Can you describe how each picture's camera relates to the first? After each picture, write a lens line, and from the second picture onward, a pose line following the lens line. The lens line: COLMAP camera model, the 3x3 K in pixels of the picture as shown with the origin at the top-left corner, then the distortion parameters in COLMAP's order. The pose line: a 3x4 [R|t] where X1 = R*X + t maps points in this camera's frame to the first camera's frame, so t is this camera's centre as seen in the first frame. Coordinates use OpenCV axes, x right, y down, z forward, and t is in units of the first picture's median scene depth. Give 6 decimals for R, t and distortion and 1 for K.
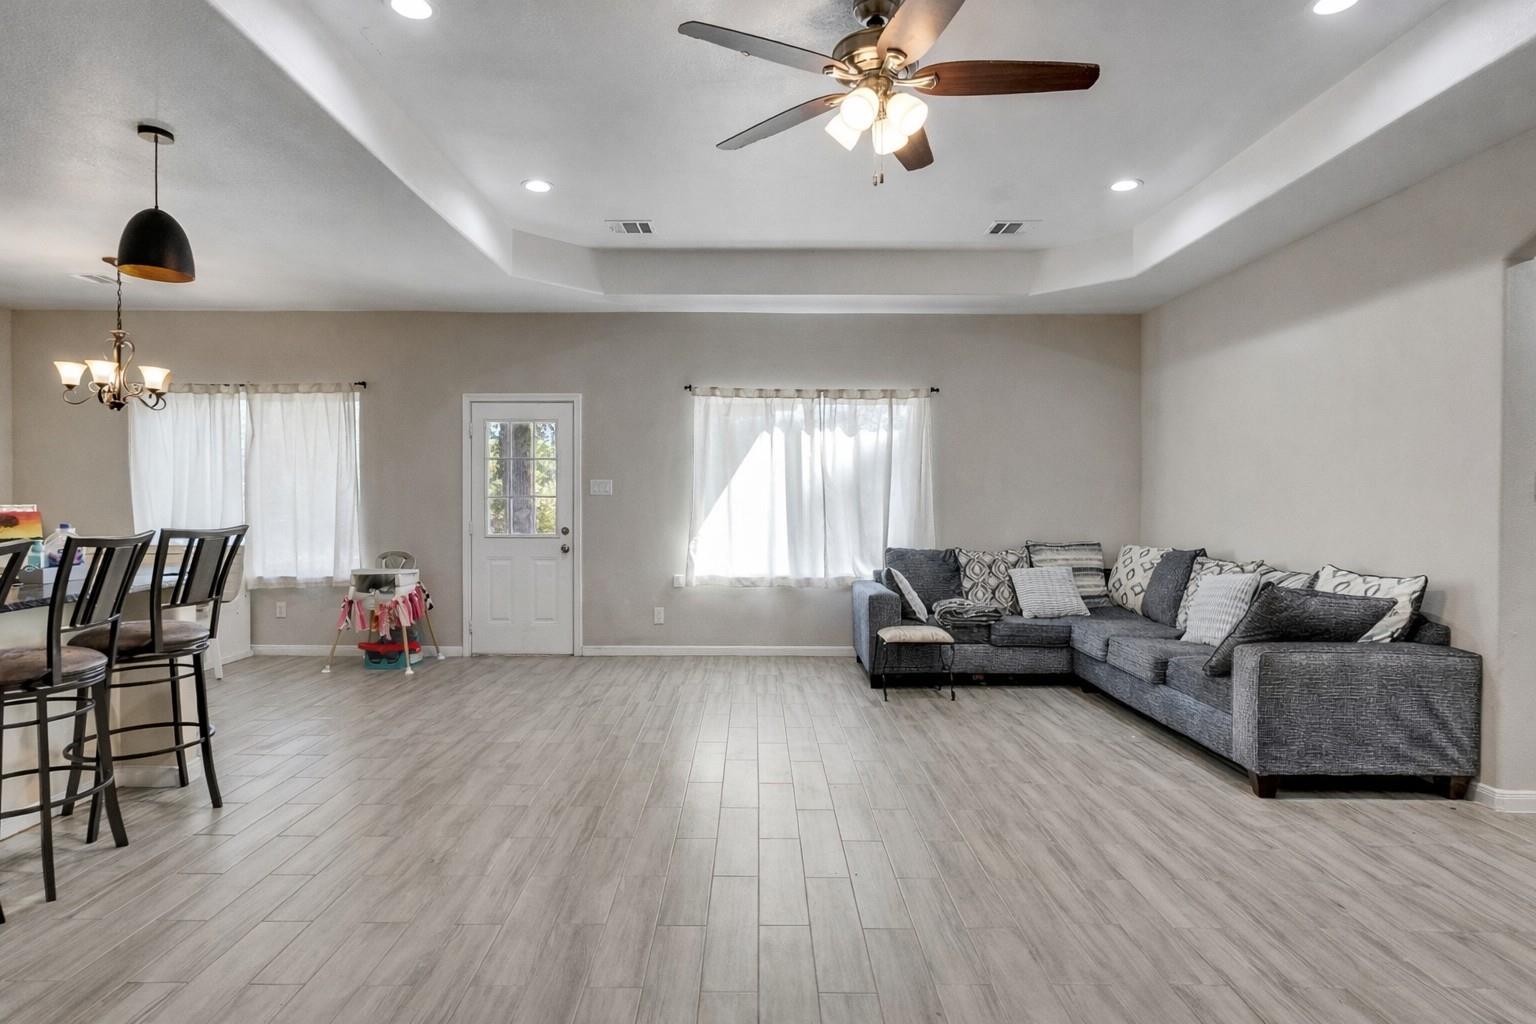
lens RADIAL K [[779.3, 0, 747.9], [0, 779.3, 525.7], [0, 0, 1]] dist [-0.000070, 0.000127]
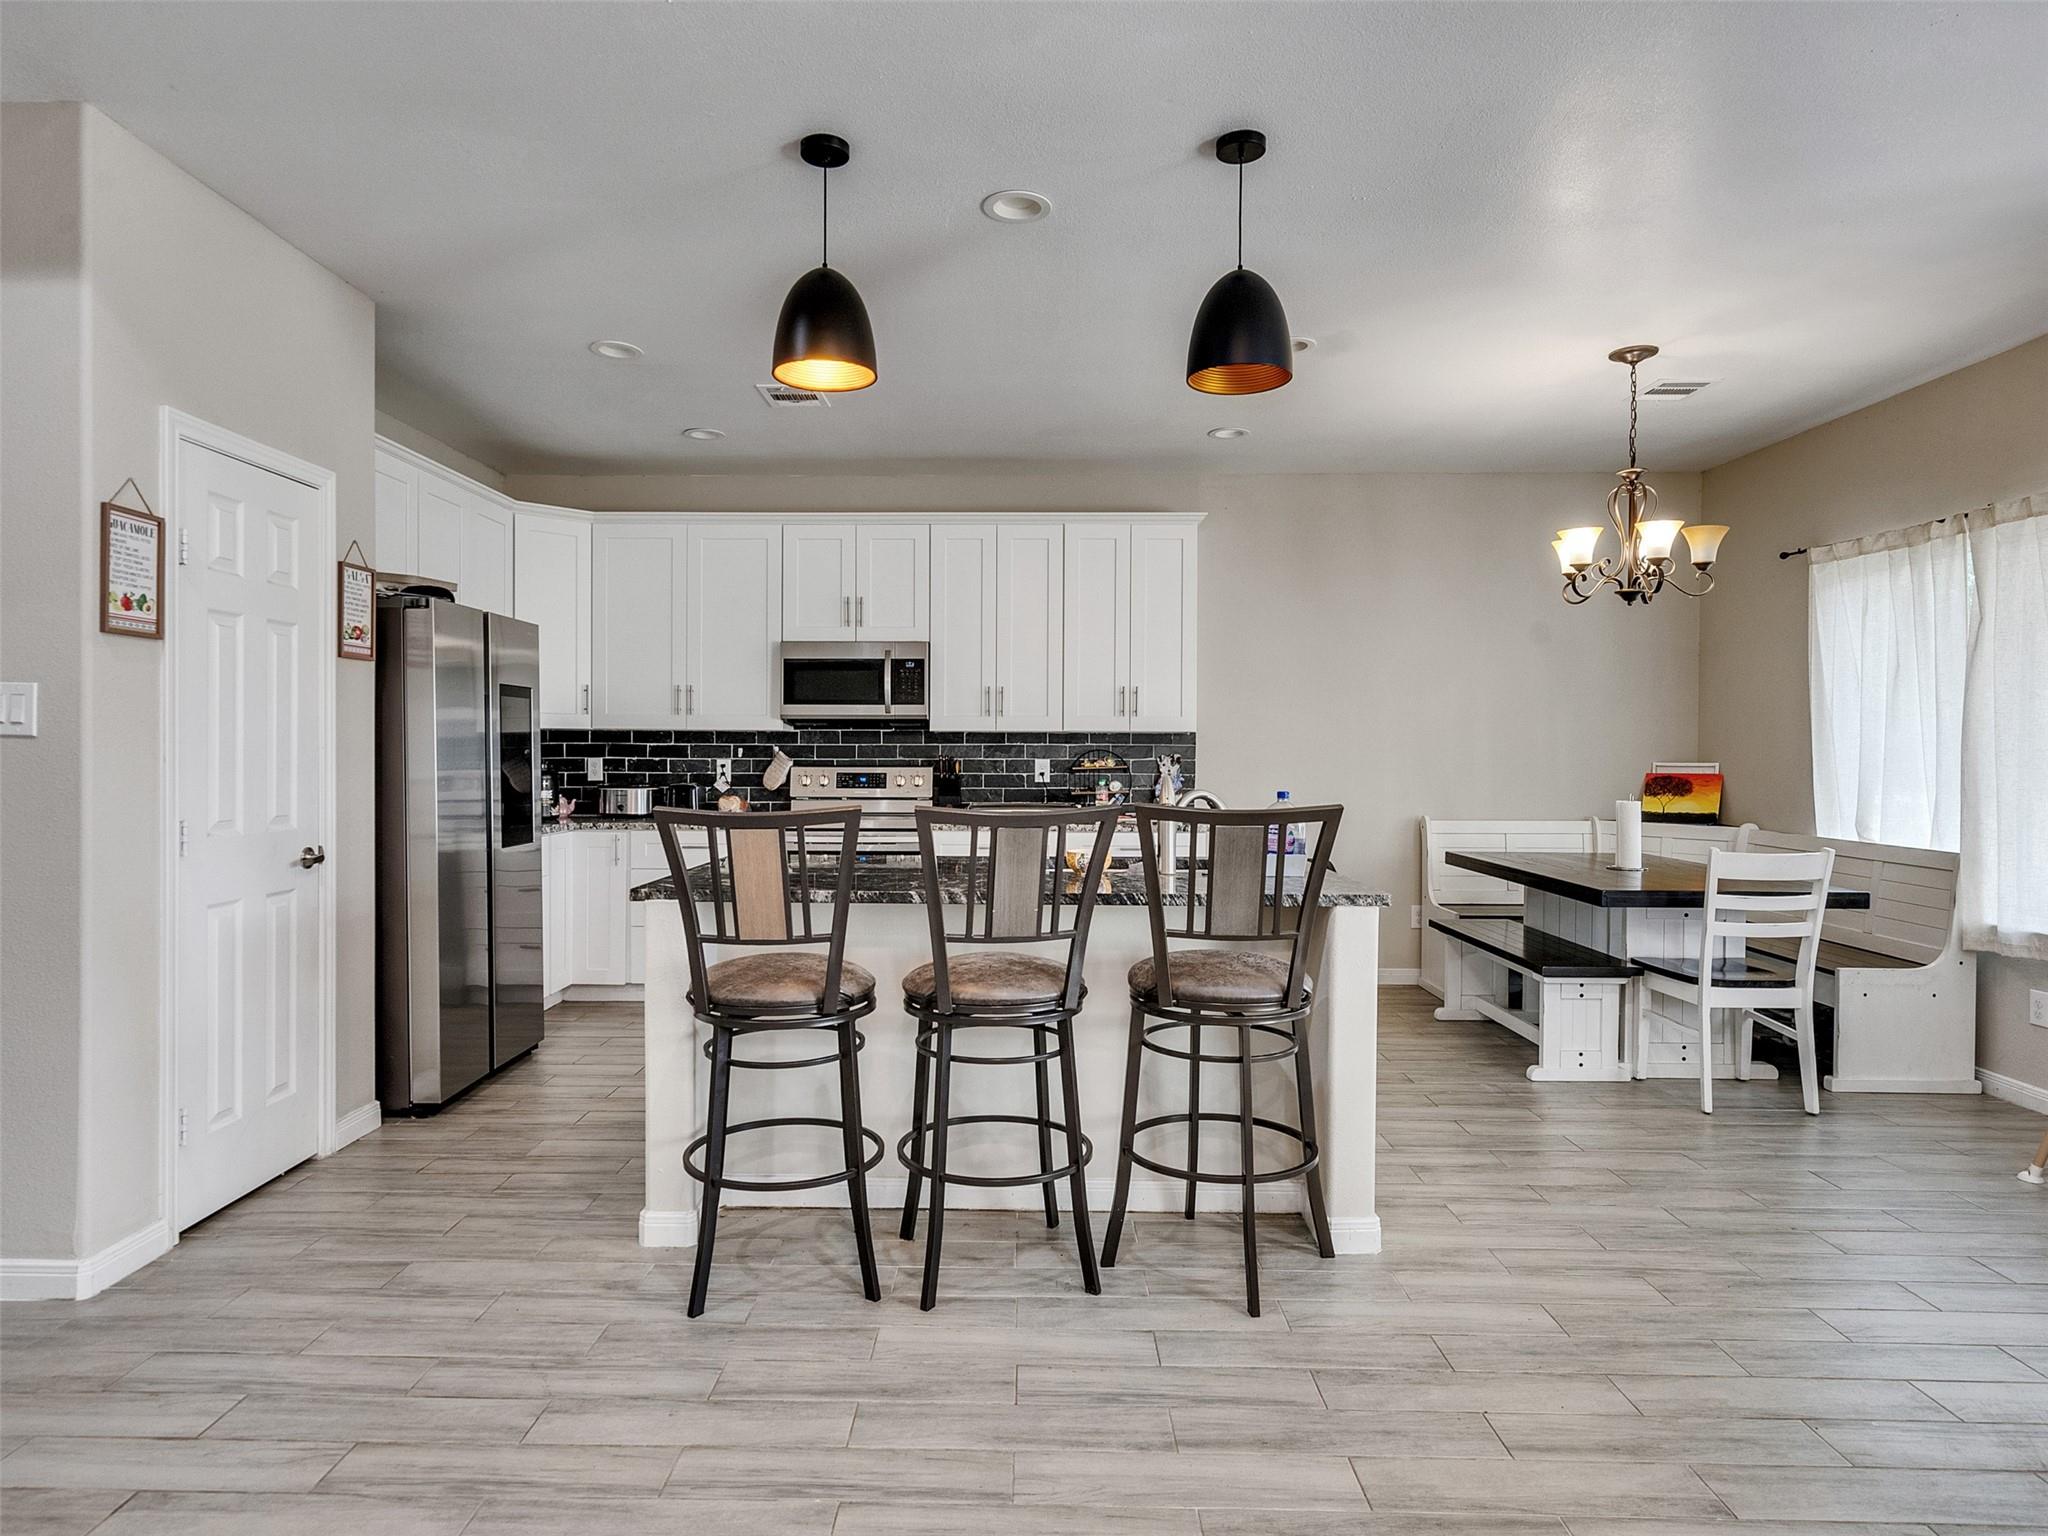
lens RADIAL K [[1196.3, 0, 1006.0], [0, 1196.3, 765.6], [0, 0, 1]] dist [0.003120, 0.005908]
pose [[-0.014816, 0.013139, -0.999804, 0.091729], [-0.038619, 0.999160, 0.013703, -0.016678], [0.999144, 0.038815, -0.014296, 0.454907]]
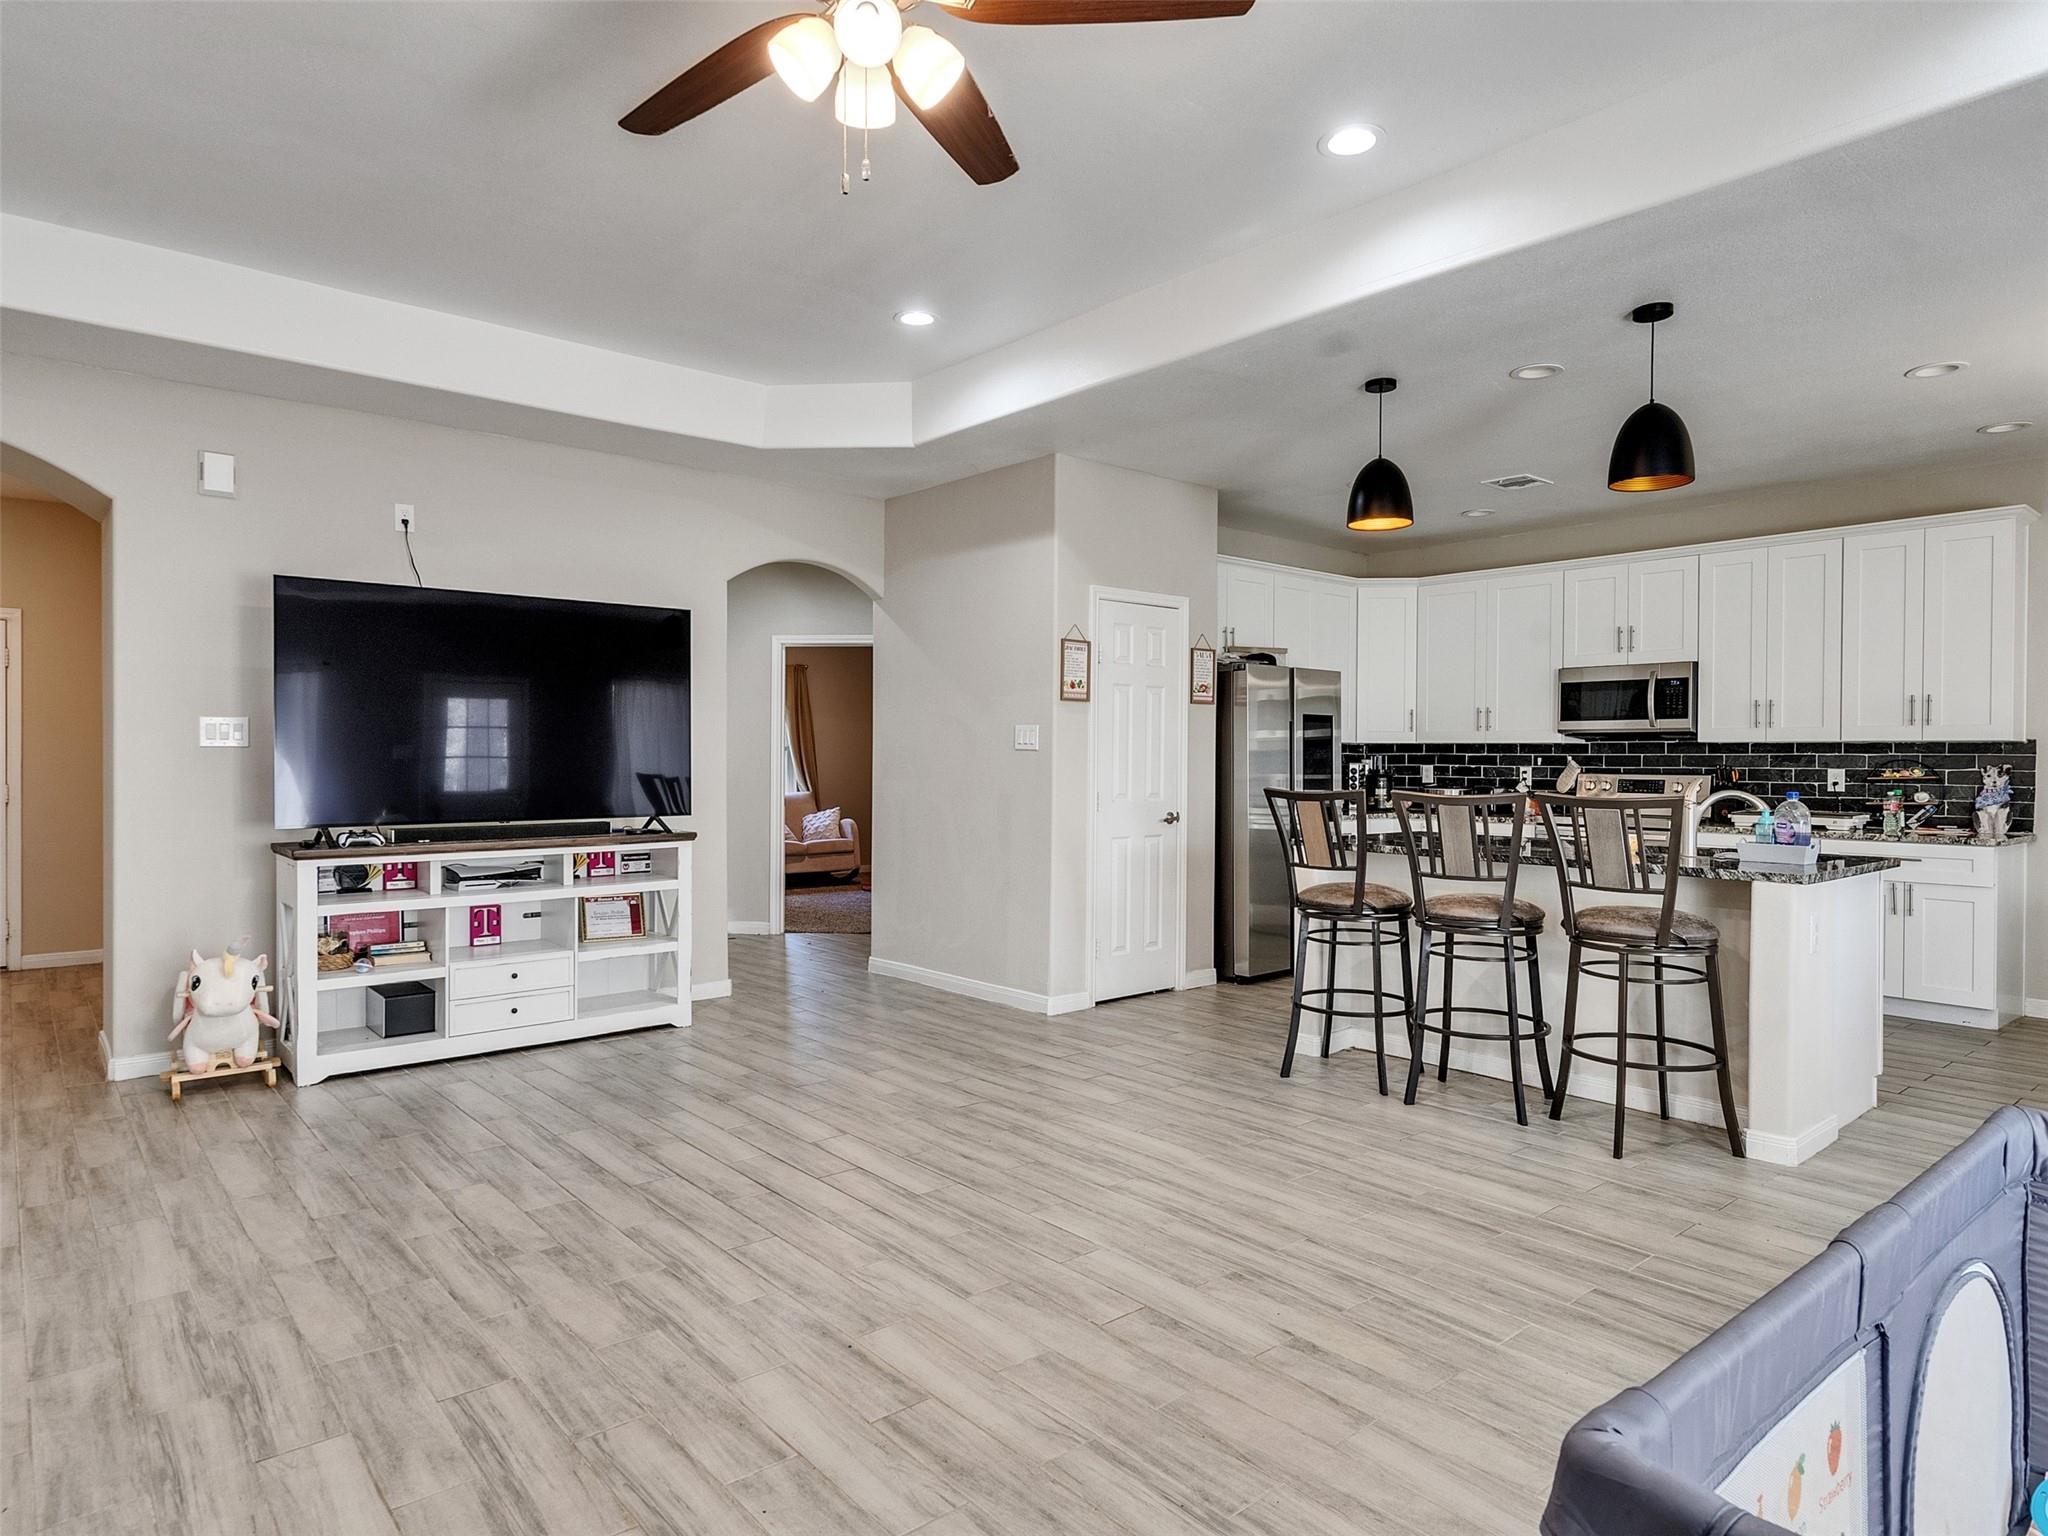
lens RADIAL K [[1196.3, 0, 1006.0], [0, 1196.3, 765.6], [0, 0, 1]] dist [0.003120, 0.005908]
pose [[-0.760365, -0.000201, -0.649496, 0.304819], [-0.029205, 0.998999, 0.033881, -0.027232], [0.648839, 0.044730, -0.759610, 0.821315]]
